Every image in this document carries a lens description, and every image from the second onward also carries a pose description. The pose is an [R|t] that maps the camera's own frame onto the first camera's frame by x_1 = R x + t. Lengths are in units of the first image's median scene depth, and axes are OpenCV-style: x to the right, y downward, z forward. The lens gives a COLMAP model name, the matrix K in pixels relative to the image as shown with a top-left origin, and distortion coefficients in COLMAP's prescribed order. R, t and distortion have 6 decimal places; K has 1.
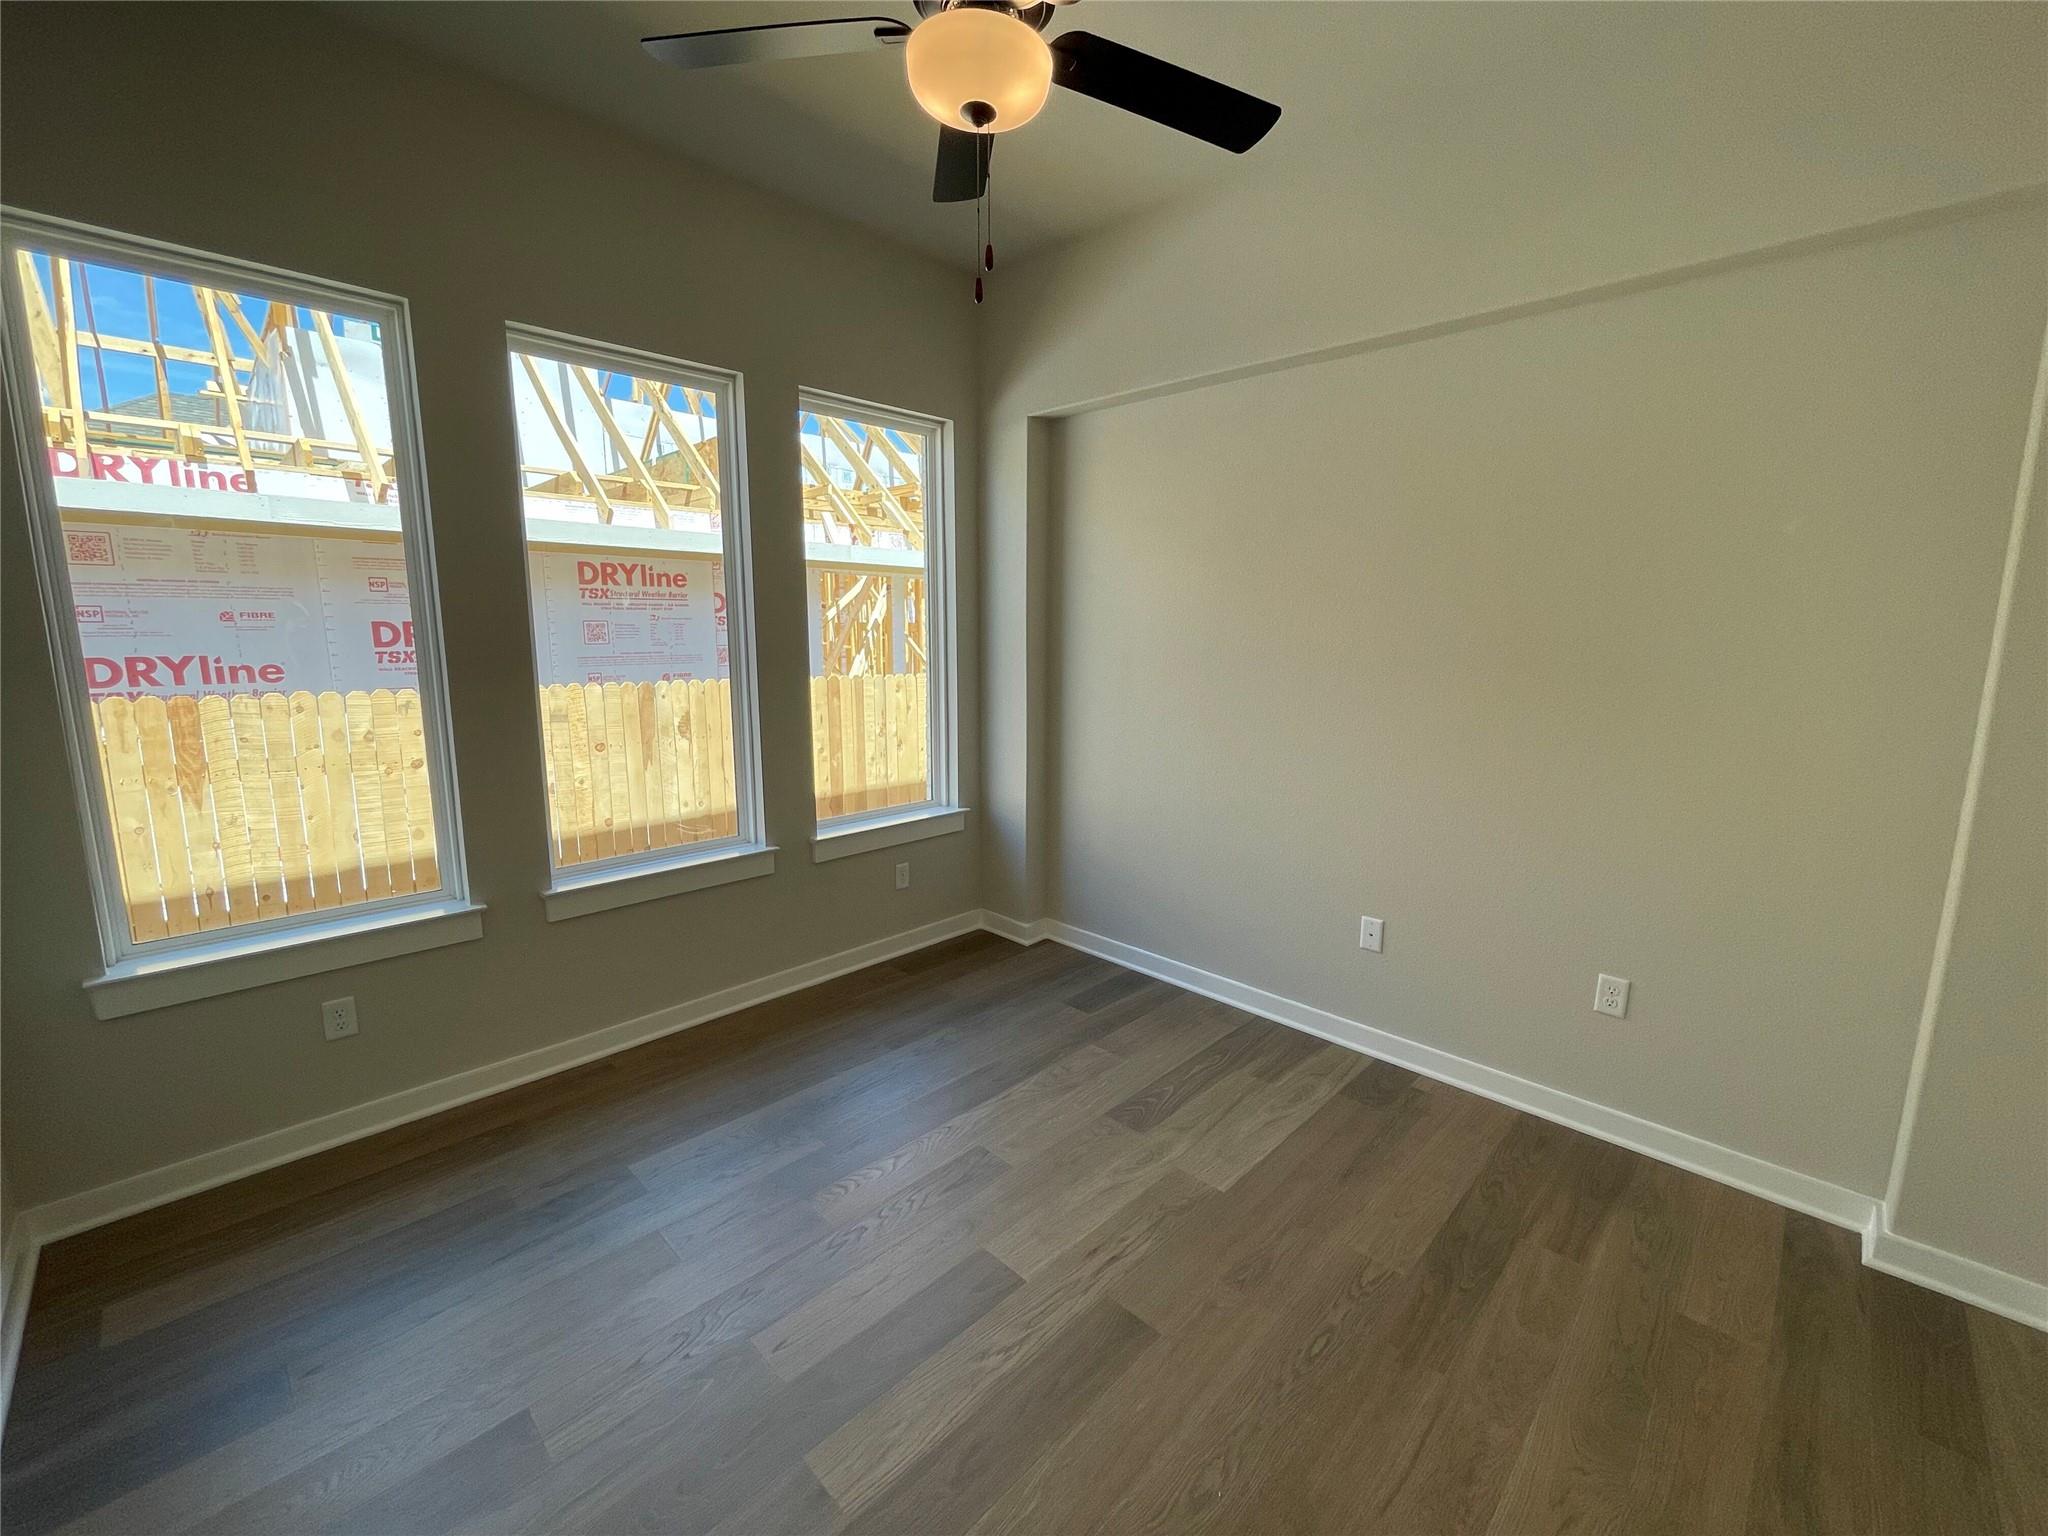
lens RADIAL K [[835.7, 0, 1006.6], [0, 835.7, 761.3], [0, 0, 1]] dist [-0.003315, 0.001146]
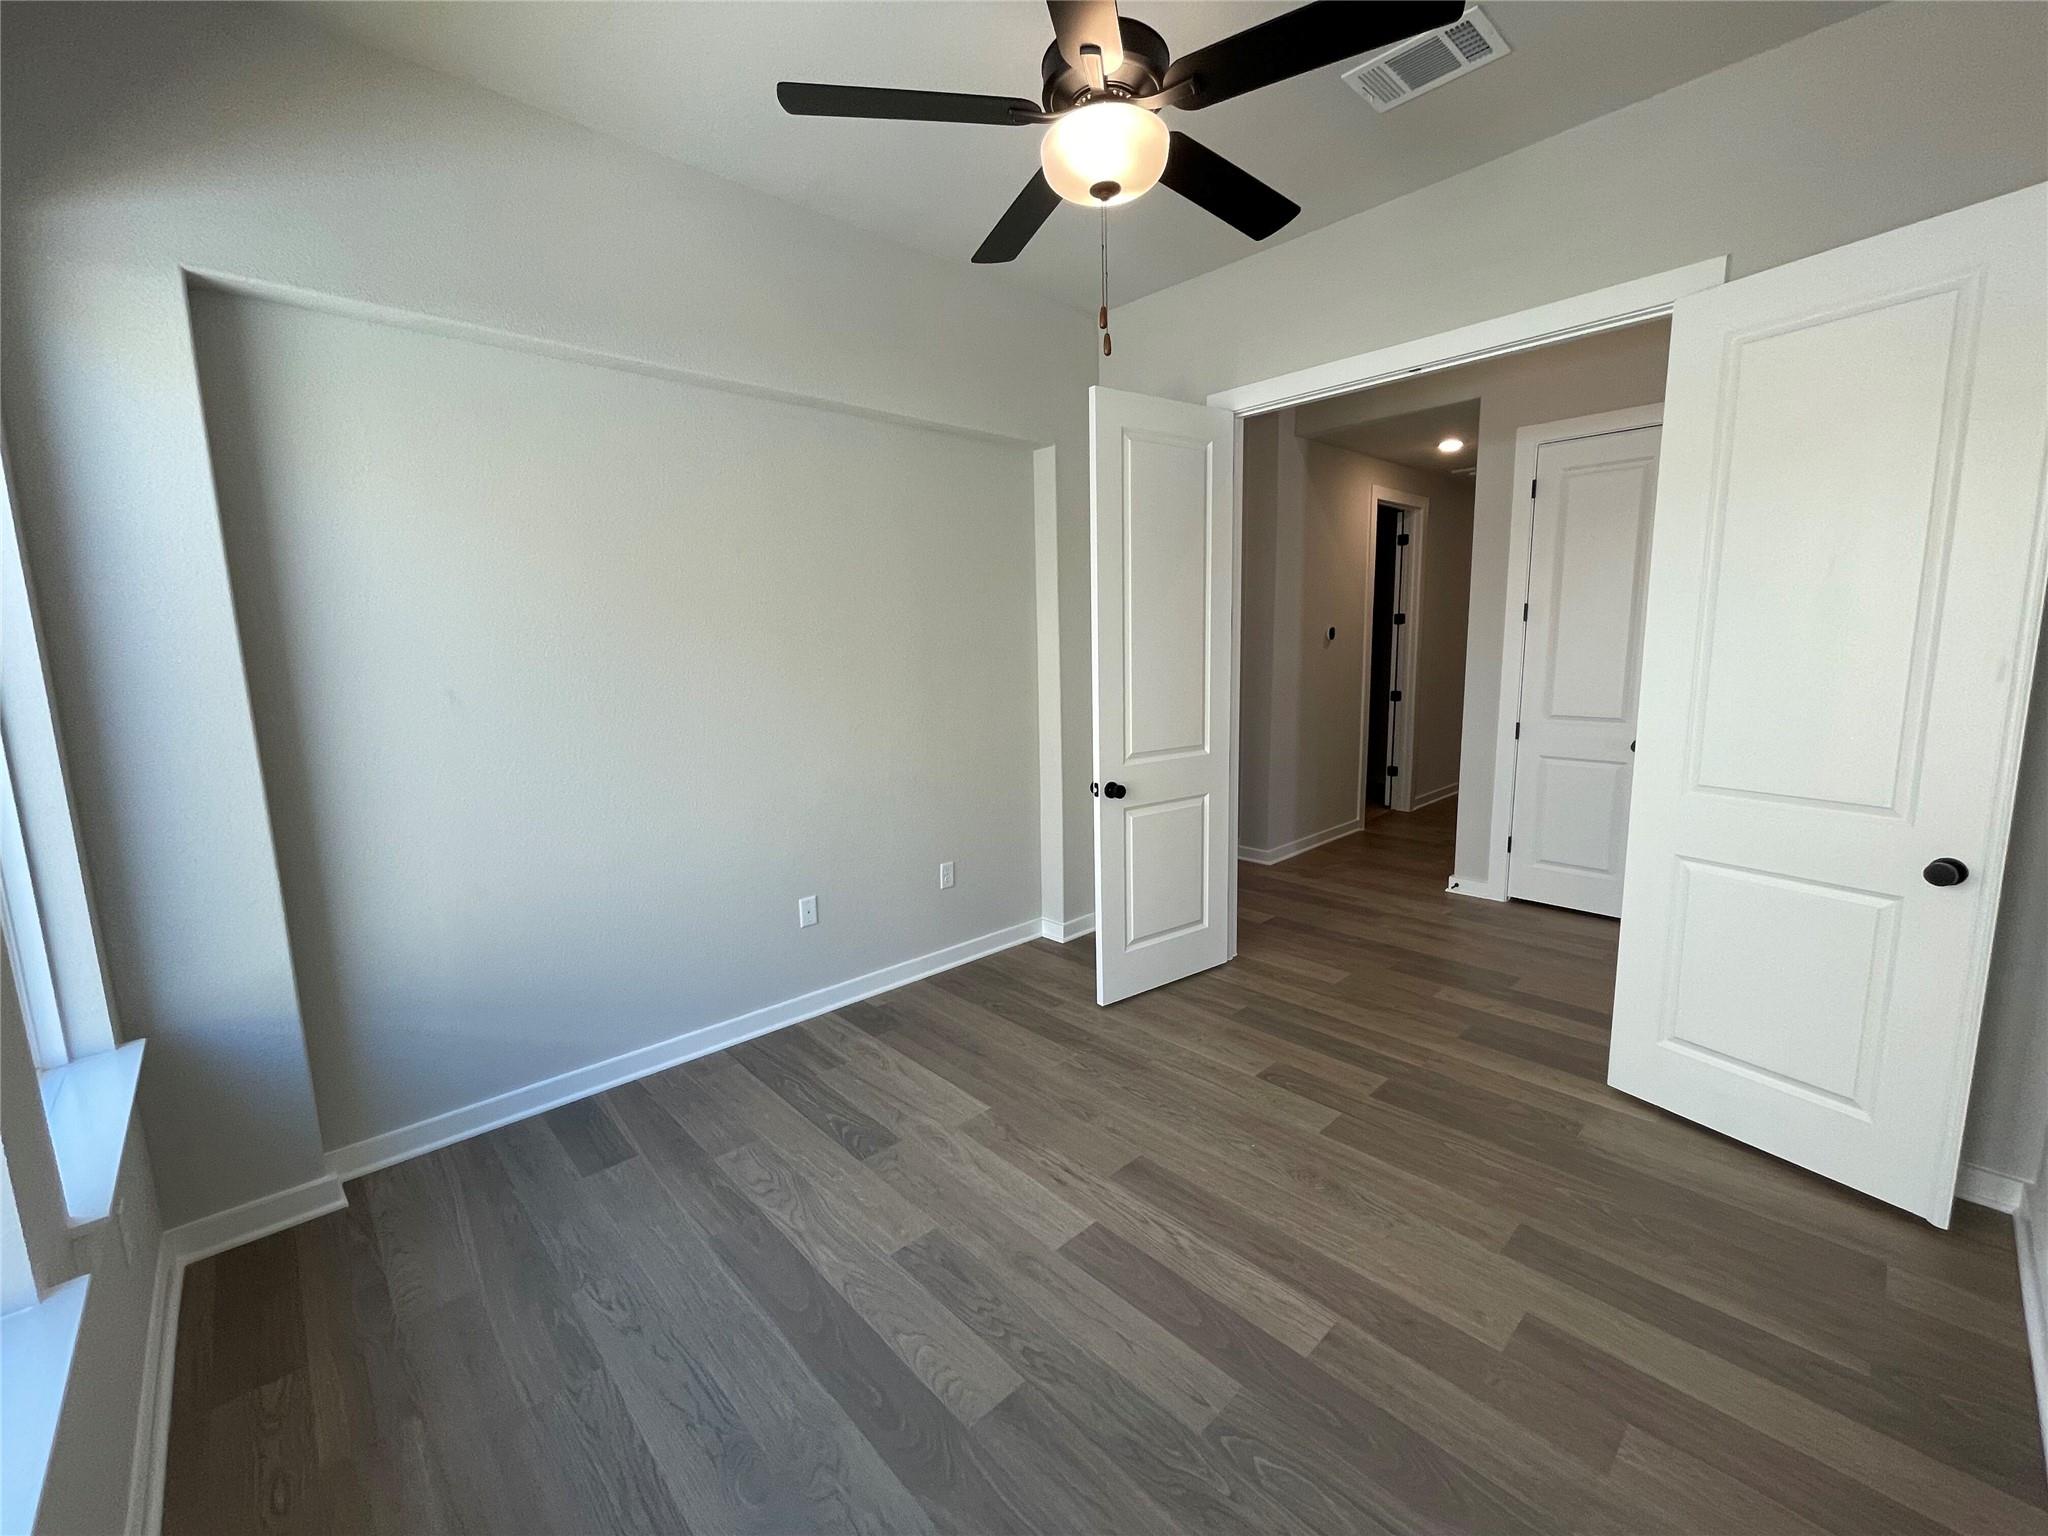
lens RADIAL K [[835.7, 0, 1029.2], [0, 835.7, 772.6], [0, 0, 1]] dist [-0.003315, 0.001146]
pose [[0.025921, -0.166983, 0.985619, -0.687137], [0.176448, 0.971234, 0.159906, -0.113447], [-0.983969, 0.169766, 0.054639, 0.640948]]
